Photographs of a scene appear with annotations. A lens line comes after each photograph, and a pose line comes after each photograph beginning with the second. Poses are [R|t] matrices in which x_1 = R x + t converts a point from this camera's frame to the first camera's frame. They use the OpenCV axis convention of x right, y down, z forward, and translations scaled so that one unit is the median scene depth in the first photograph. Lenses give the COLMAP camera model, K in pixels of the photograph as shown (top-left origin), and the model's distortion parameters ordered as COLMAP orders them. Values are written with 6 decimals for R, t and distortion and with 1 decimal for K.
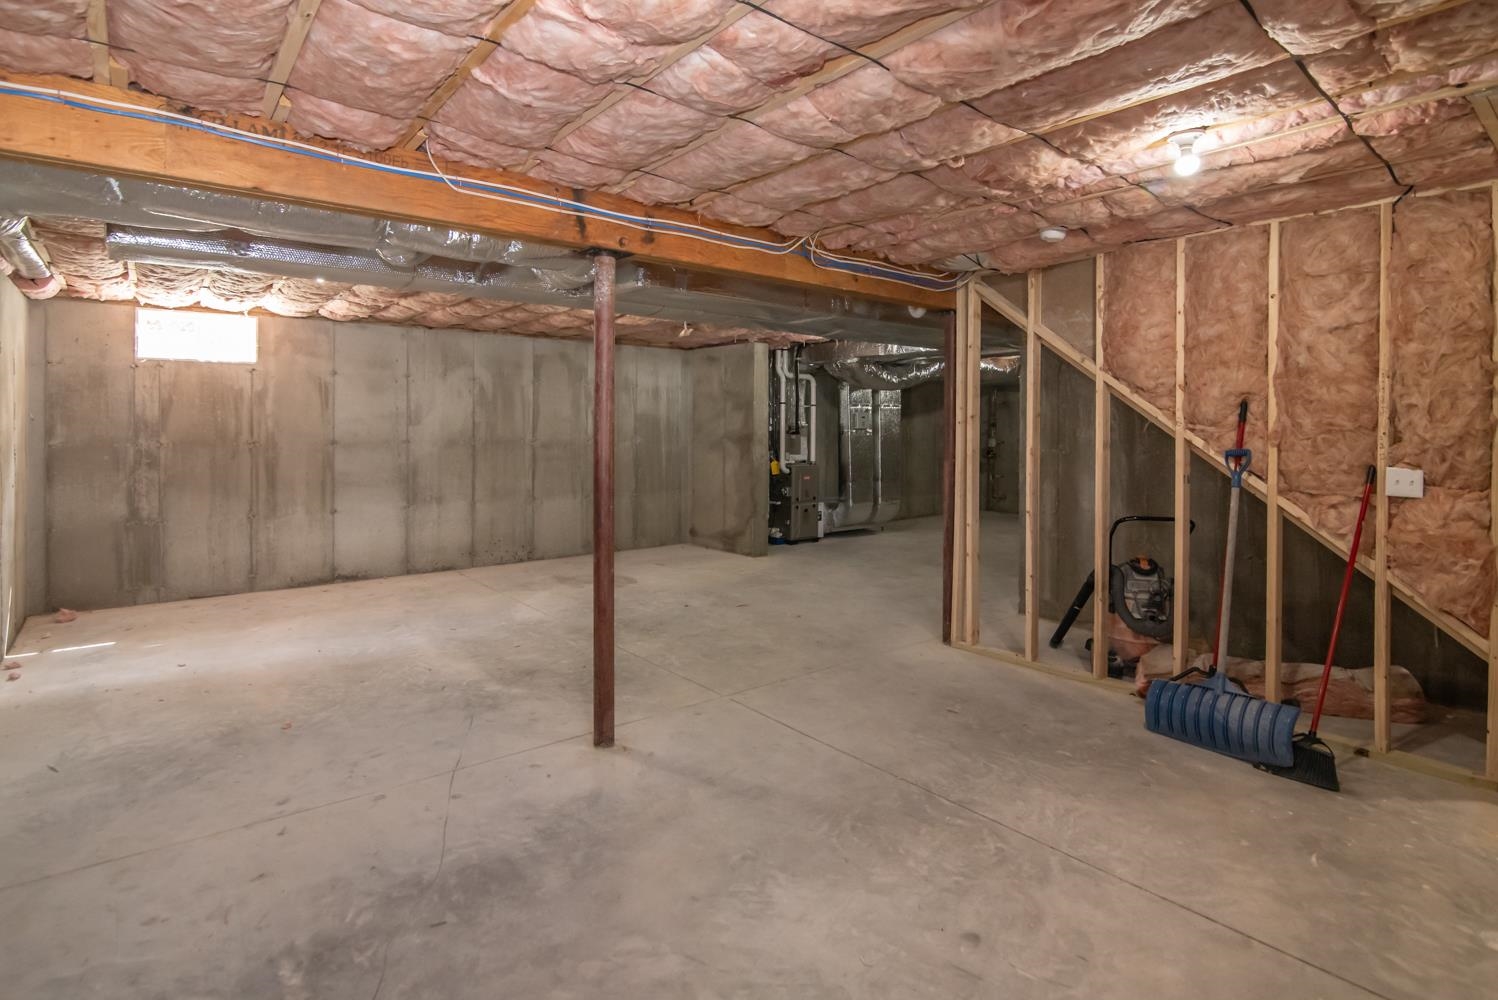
lens RADIAL K [[726.6, 0, 744.4], [0, 726.6, 447.1], [0, 0, 1]] dist [-0.012426, 0.000419]
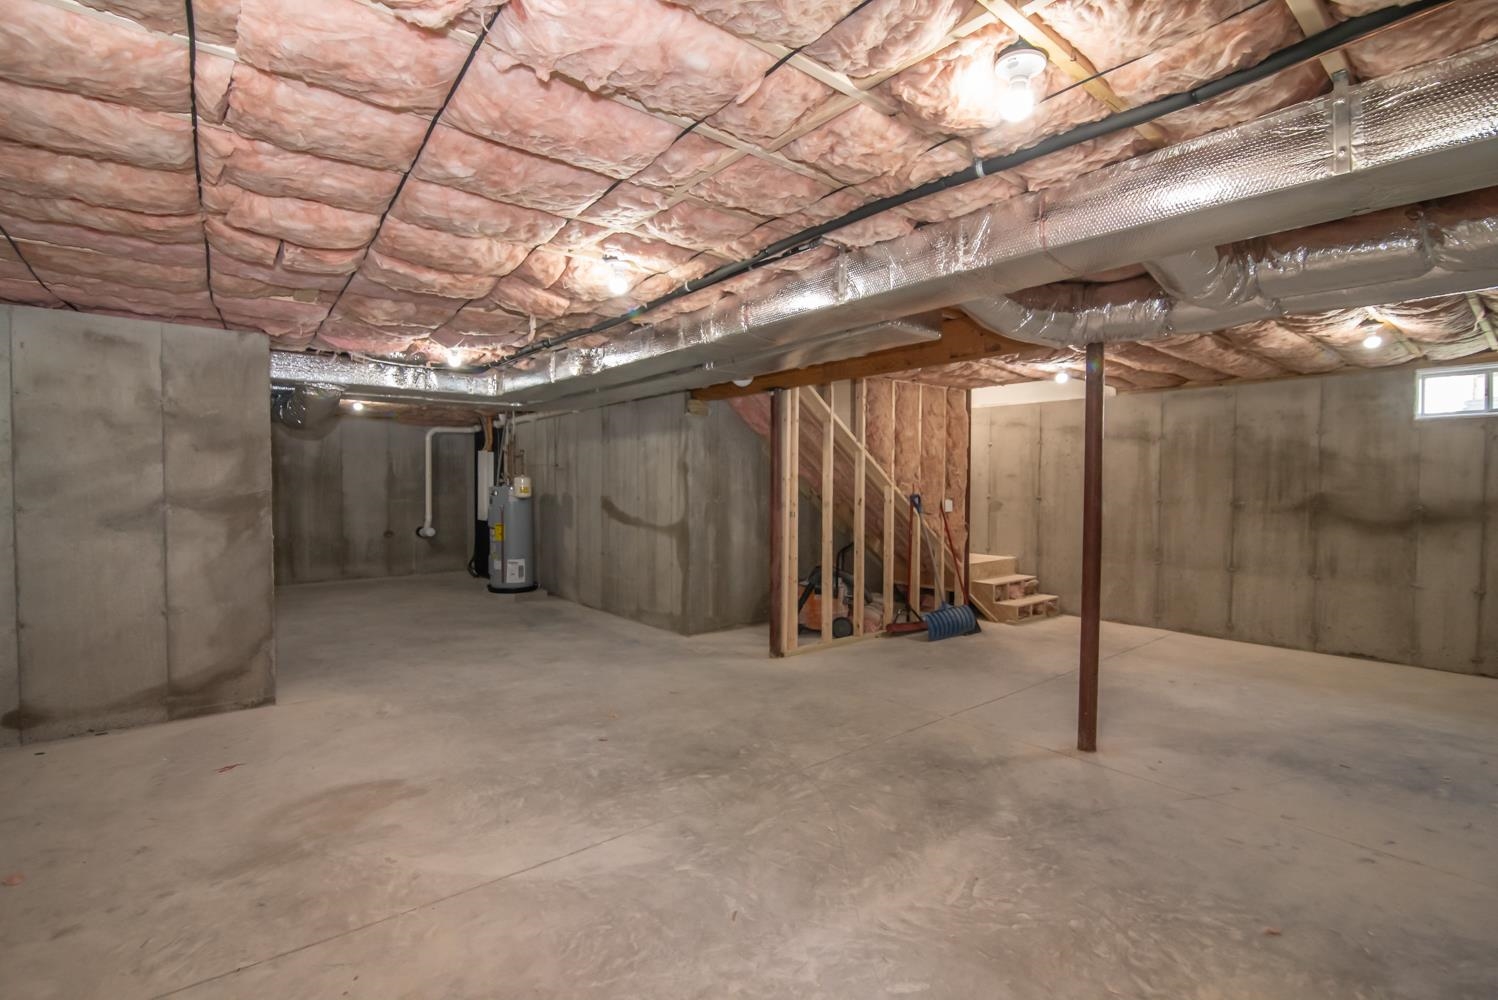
lens RADIAL K [[693.3, 0, 742.8], [0, 693.3, 503.1], [0, 0, 1]] dist [-0.019234, 0.000451]
pose [[0.004137, -0.027936, 0.999601, -1.318887], [0.024861, 0.999304, 0.027825, -0.038308], [-0.999682, 0.024736, 0.004829, 1.556081]]
